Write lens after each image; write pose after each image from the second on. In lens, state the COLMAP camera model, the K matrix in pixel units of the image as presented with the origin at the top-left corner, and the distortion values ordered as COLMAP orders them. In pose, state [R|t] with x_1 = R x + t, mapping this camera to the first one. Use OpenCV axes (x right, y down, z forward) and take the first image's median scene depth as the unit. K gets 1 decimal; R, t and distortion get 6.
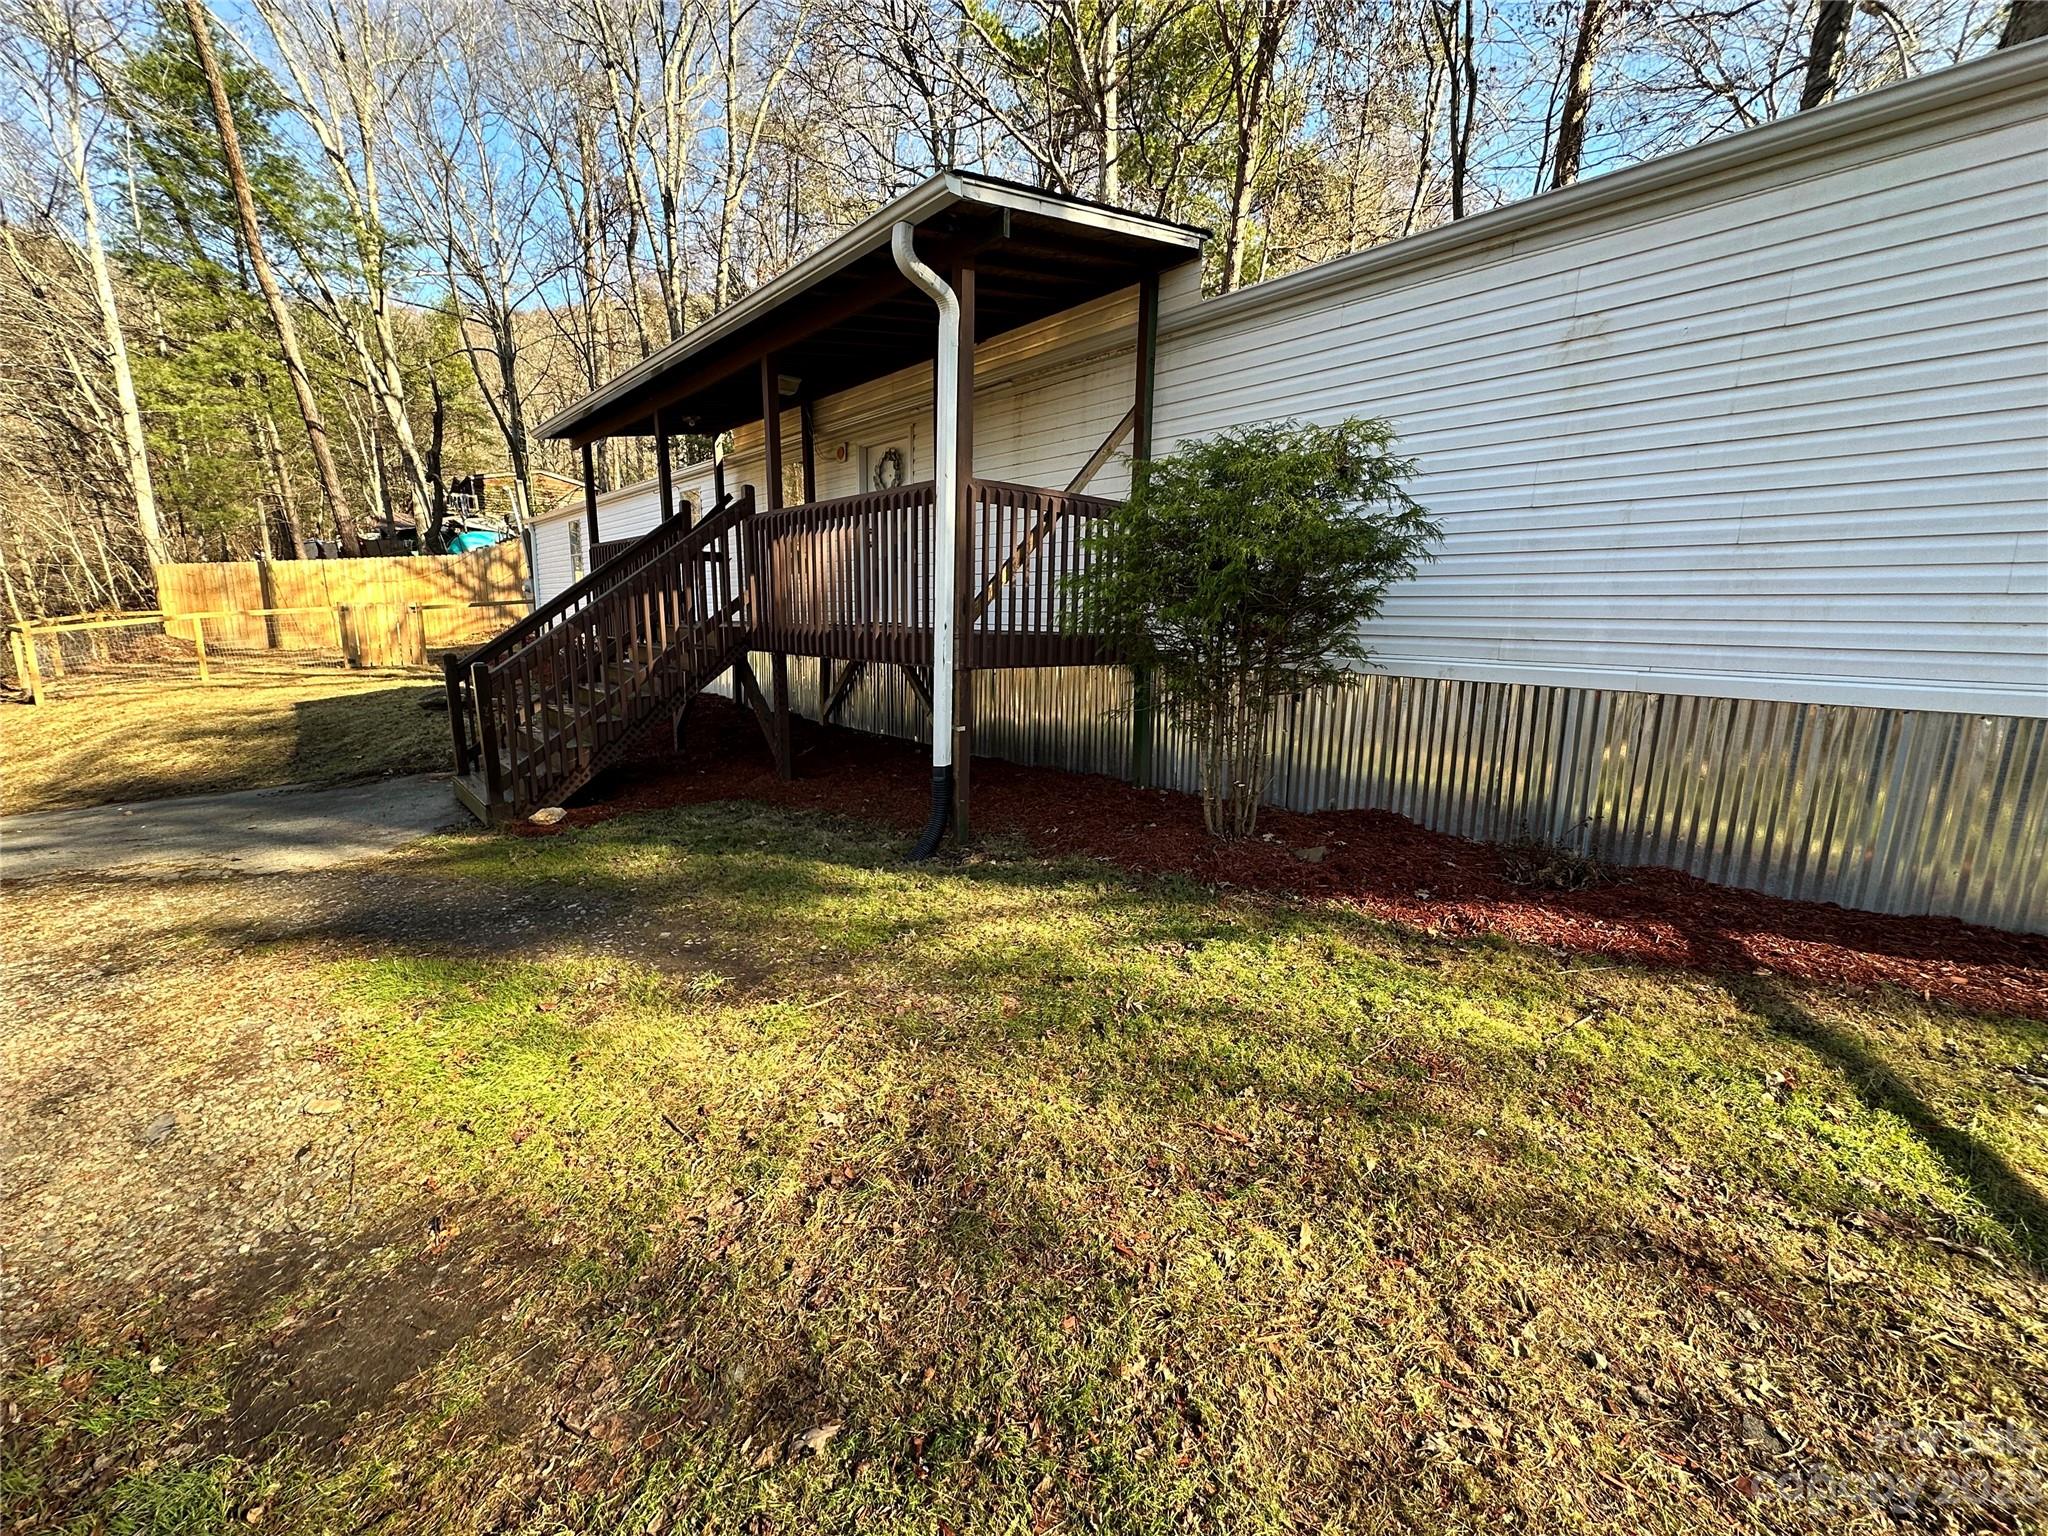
lens RADIAL K [[810.8, 0, 1020.3], [0, 810.8, 762.3], [0, 0, 1]] dist [-0.002799, 0.000058]
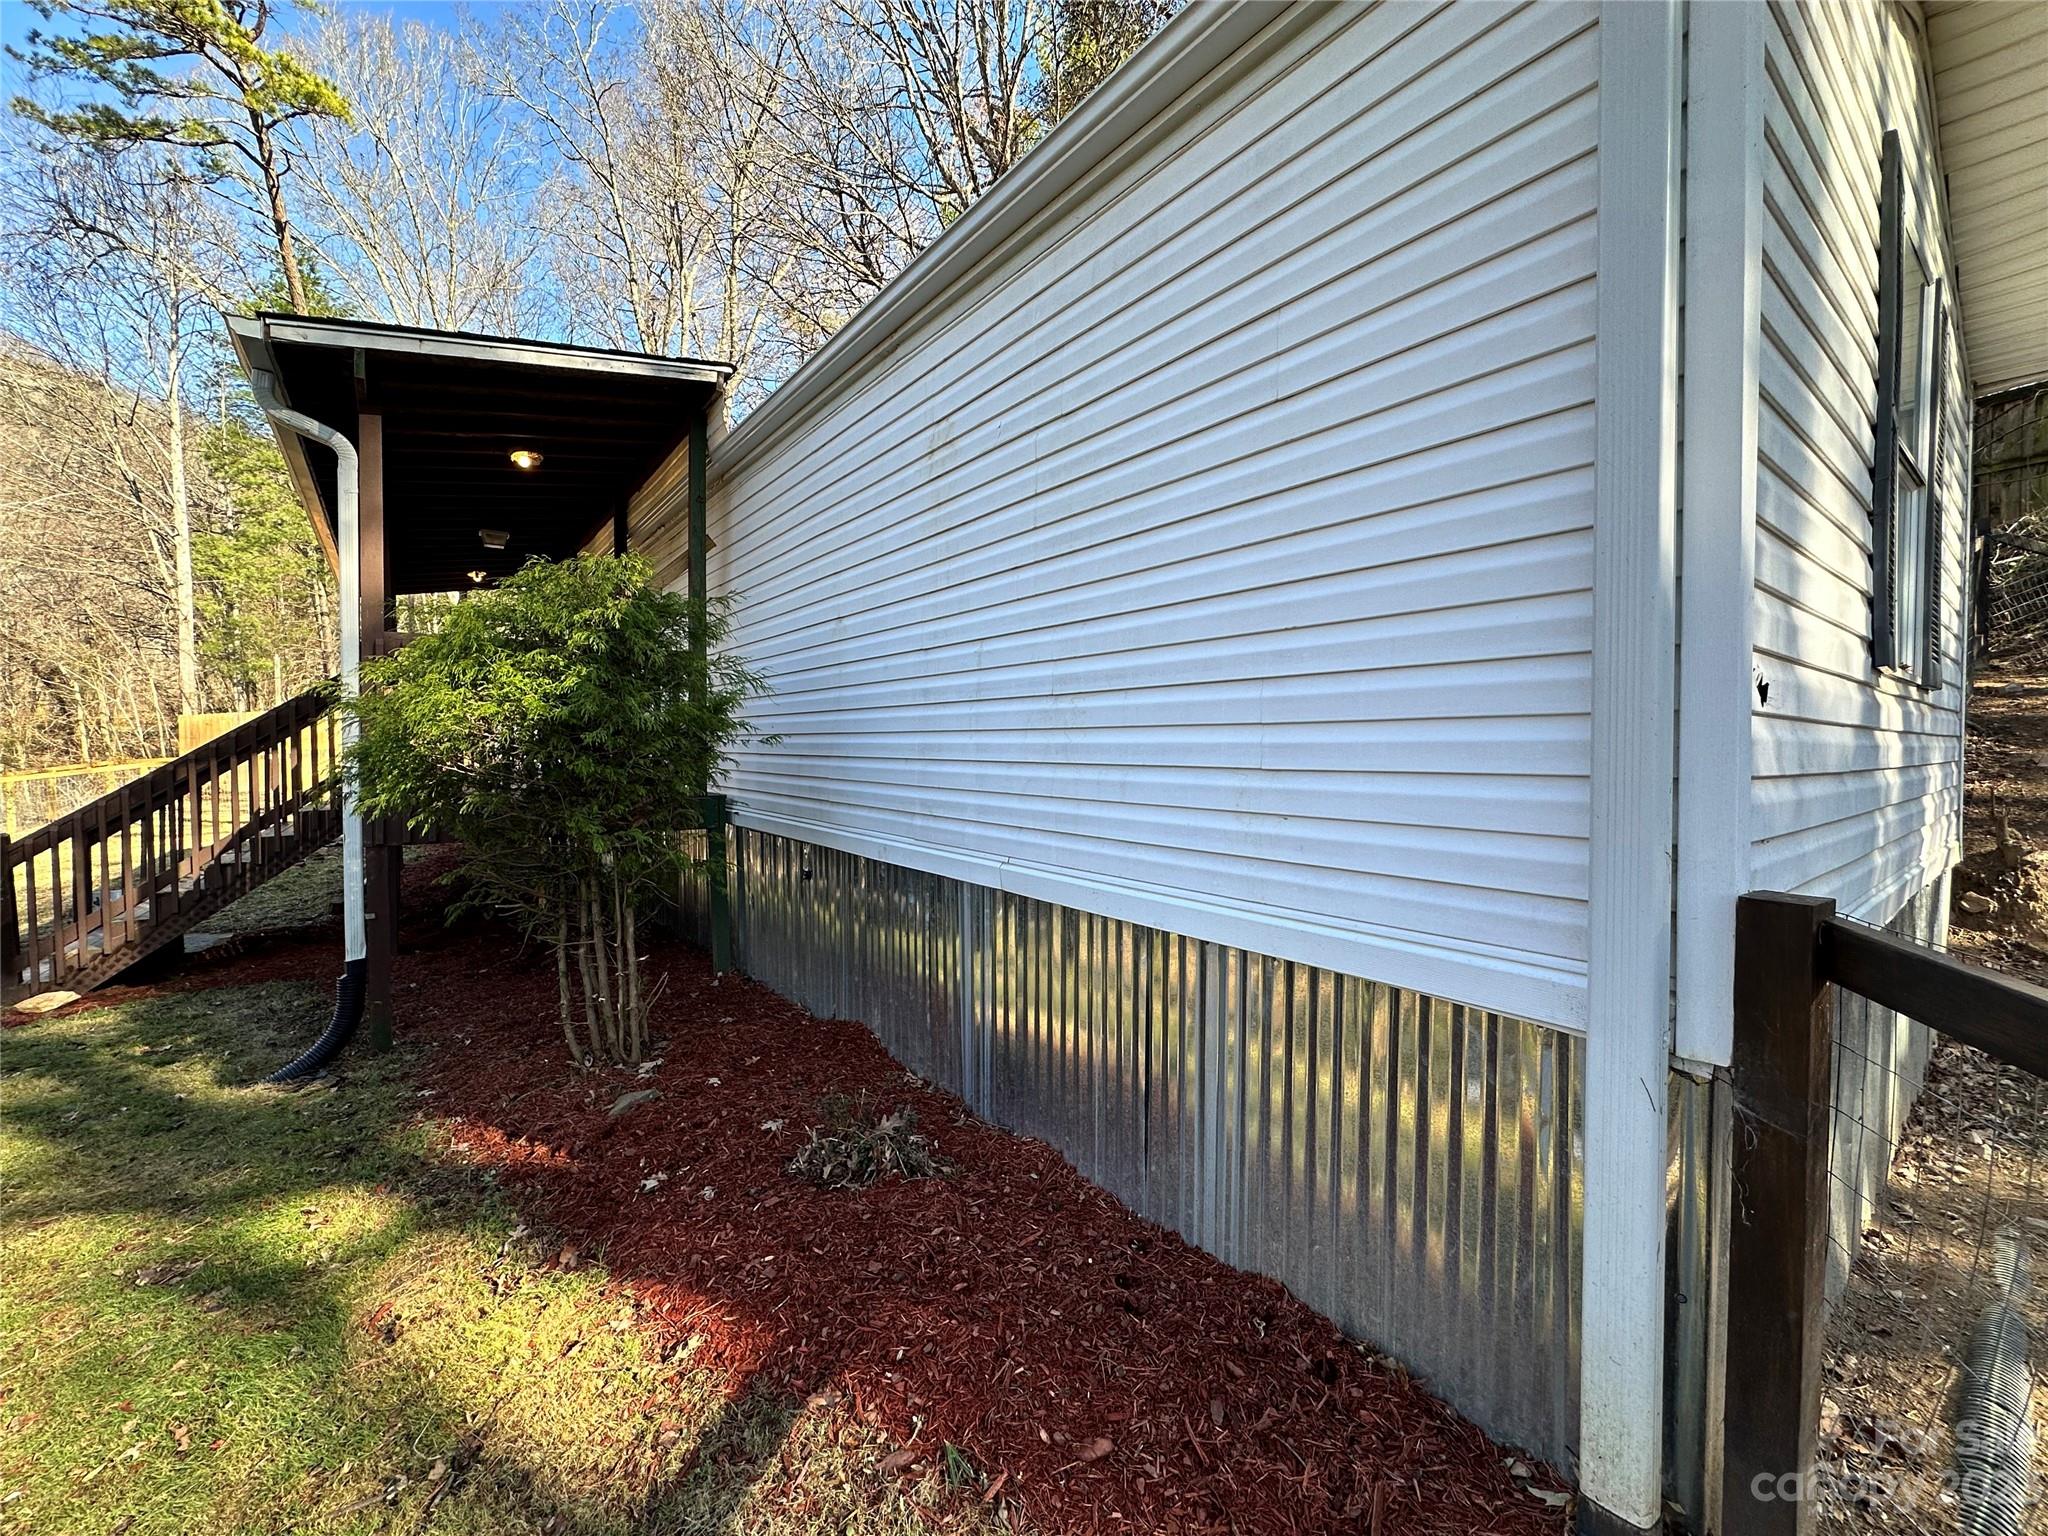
lens RADIAL K [[810.8, 0, 1020.3], [0, 810.8, 762.3], [0, 0, 1]] dist [-0.002799, 0.000058]
pose [[0.995133, -0.011802, -0.097835, 0.850132], [-0.003508, 0.987930, -0.154861, -0.087568], [0.098481, 0.154450, 0.983080, 0.260449]]
